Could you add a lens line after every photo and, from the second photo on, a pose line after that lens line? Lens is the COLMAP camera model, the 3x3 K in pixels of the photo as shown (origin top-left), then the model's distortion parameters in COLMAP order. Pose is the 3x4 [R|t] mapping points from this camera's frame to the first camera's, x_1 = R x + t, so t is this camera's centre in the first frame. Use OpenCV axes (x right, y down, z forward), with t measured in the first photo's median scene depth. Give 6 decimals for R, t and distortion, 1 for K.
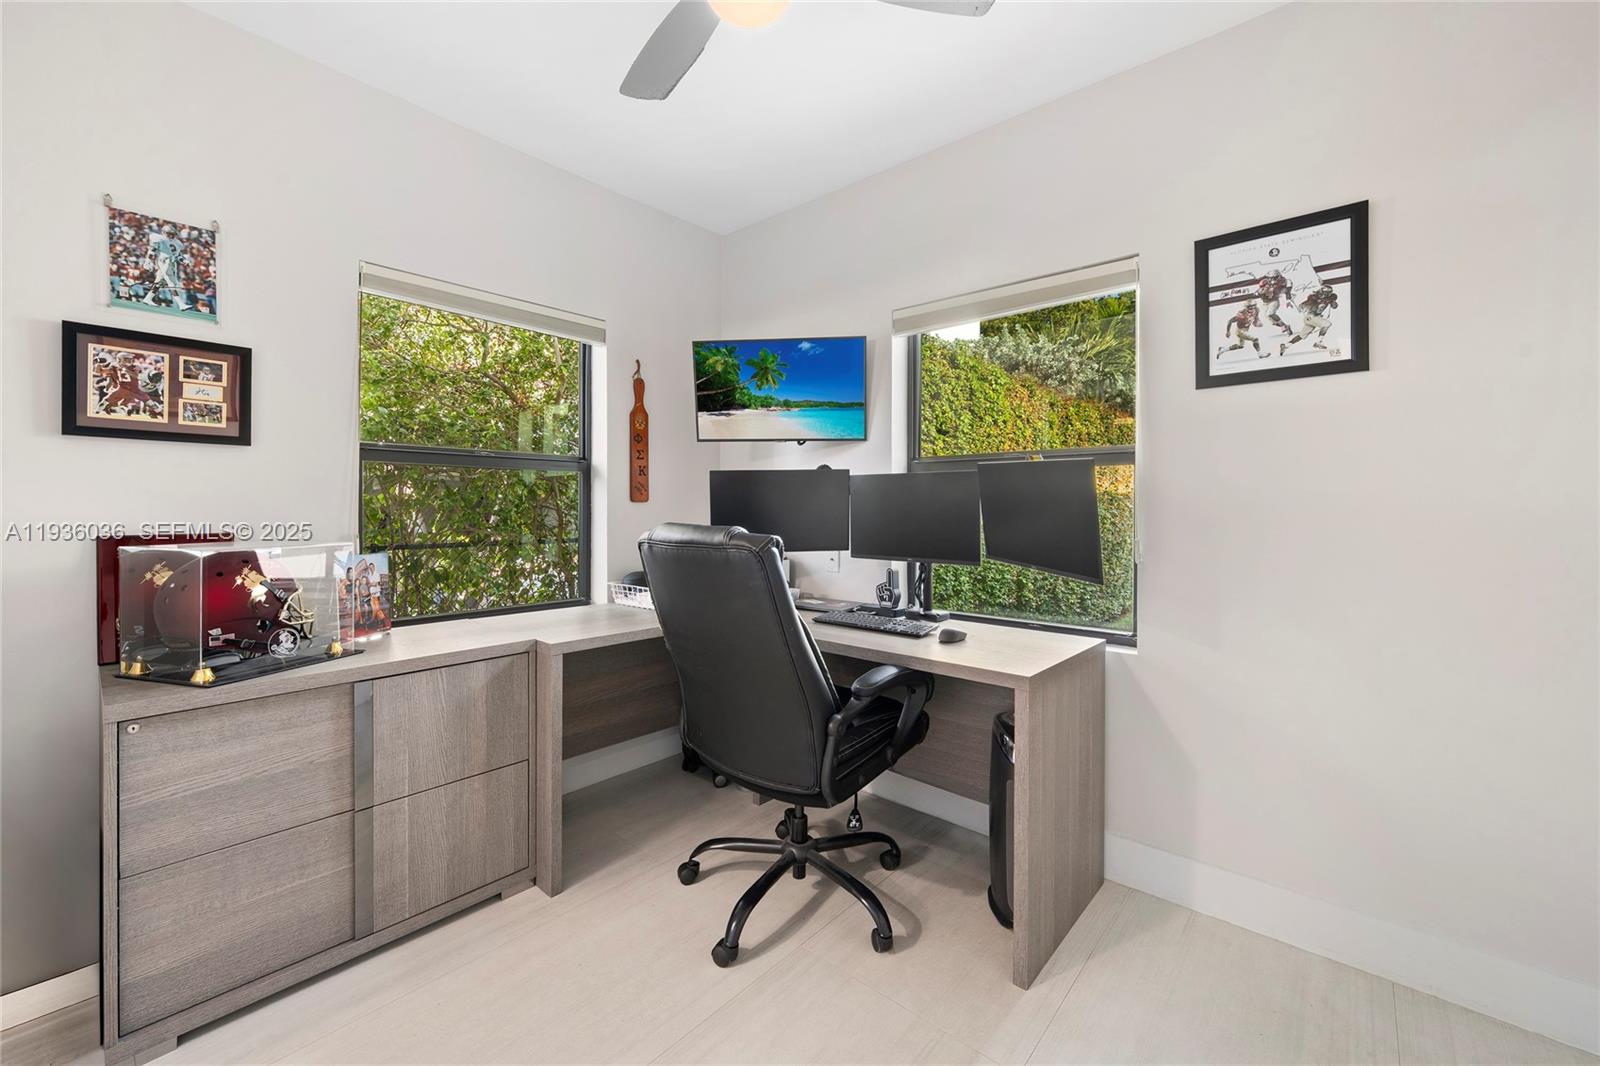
lens RADIAL K [[649.4, 0, 801.3], [0, 649.4, 518.5], [0, 0, 1]] dist [-0.001244, -0.000051]
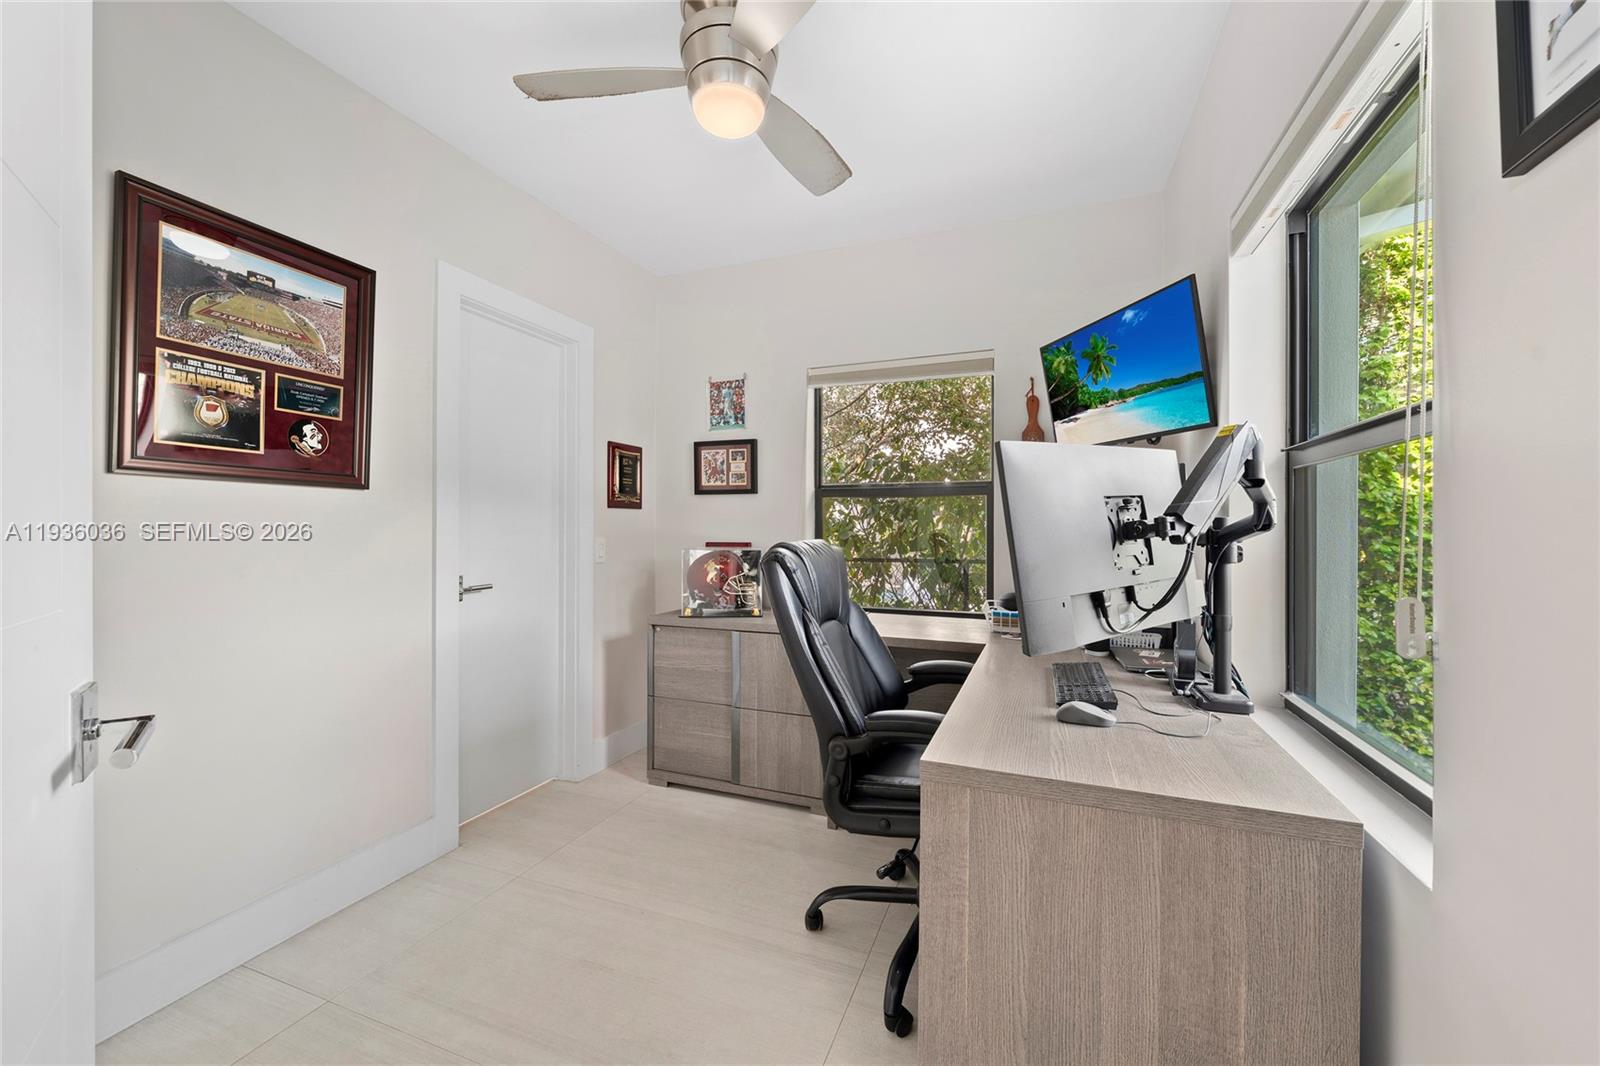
lens RADIAL K [[627.3, 0, 800.0], [0, 627.3, 533.0], [0, 0, 1]] dist [-0.000477, -0.000006]
pose [[0.330991, 0.001195, -0.943633, 0.848246], [-0.015703, 0.999868, -0.004242, 0.001683], [0.943503, 0.016222, 0.330966, 0.571210]]
